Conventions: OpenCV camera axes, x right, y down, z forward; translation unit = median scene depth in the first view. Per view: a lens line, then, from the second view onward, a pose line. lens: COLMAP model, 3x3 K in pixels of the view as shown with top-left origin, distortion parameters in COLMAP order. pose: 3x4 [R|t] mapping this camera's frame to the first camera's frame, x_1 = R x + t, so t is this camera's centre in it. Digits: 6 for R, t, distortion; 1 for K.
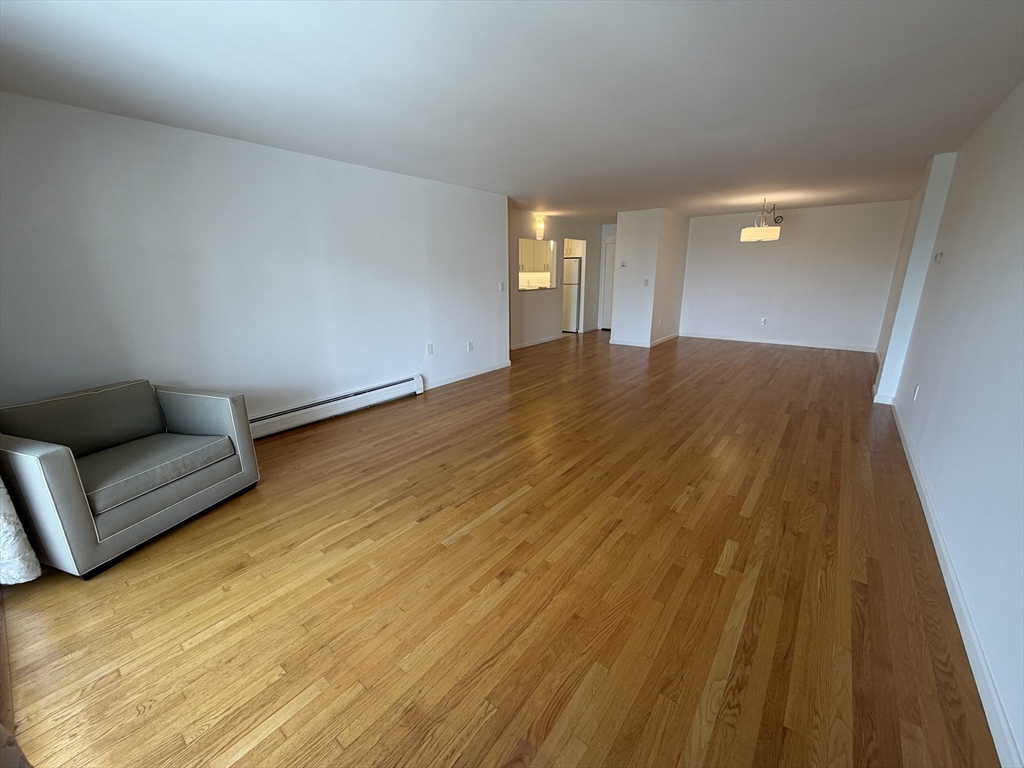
lens RADIAL K [[409.8, 0, 511.3], [0, 409.8, 385.3], [0, 0, 1]] dist [-0.000317, -0.000141]
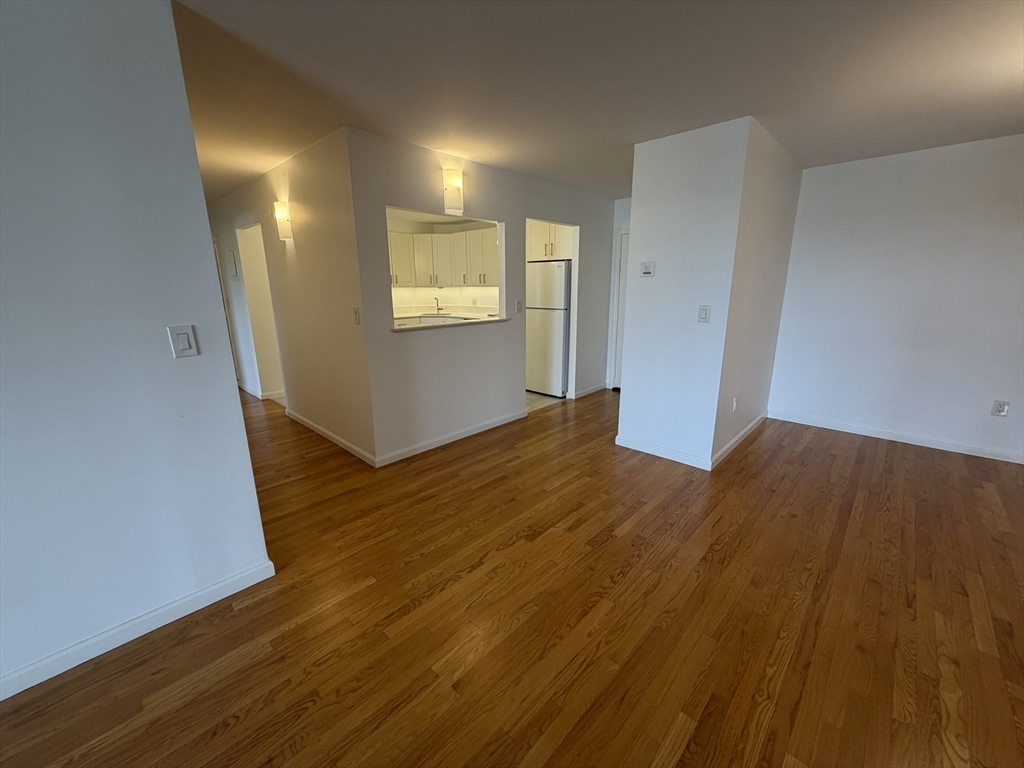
lens RADIAL K [[409.8, 0, 509.0], [0, 409.8, 385.7], [0, 0, 1]] dist [-0.000317, -0.000141]
pose [[0.994995, 0.021731, -0.097534, 0.160813], [-0.024945, 0.999181, -0.031849, -0.144007], [0.096762, 0.034122, 0.994723, 0.522348]]
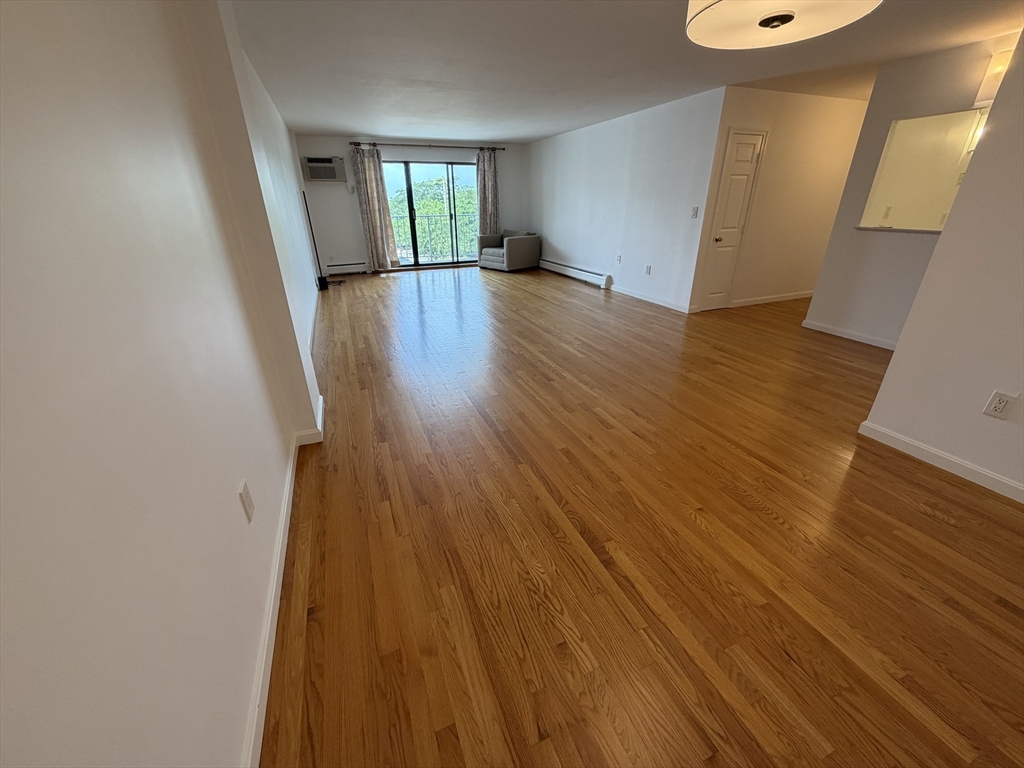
lens RADIAL K [[409.8, 0, 510.5], [0, 409.8, 384.9], [0, 0, 1]] dist [-0.000317, -0.000141]
pose [[-0.496992, 0.371079, -0.784410, 0.654083], [-0.220710, 0.820169, 0.527834, -0.215075], [0.839217, 0.435457, -0.325717, 0.773016]]
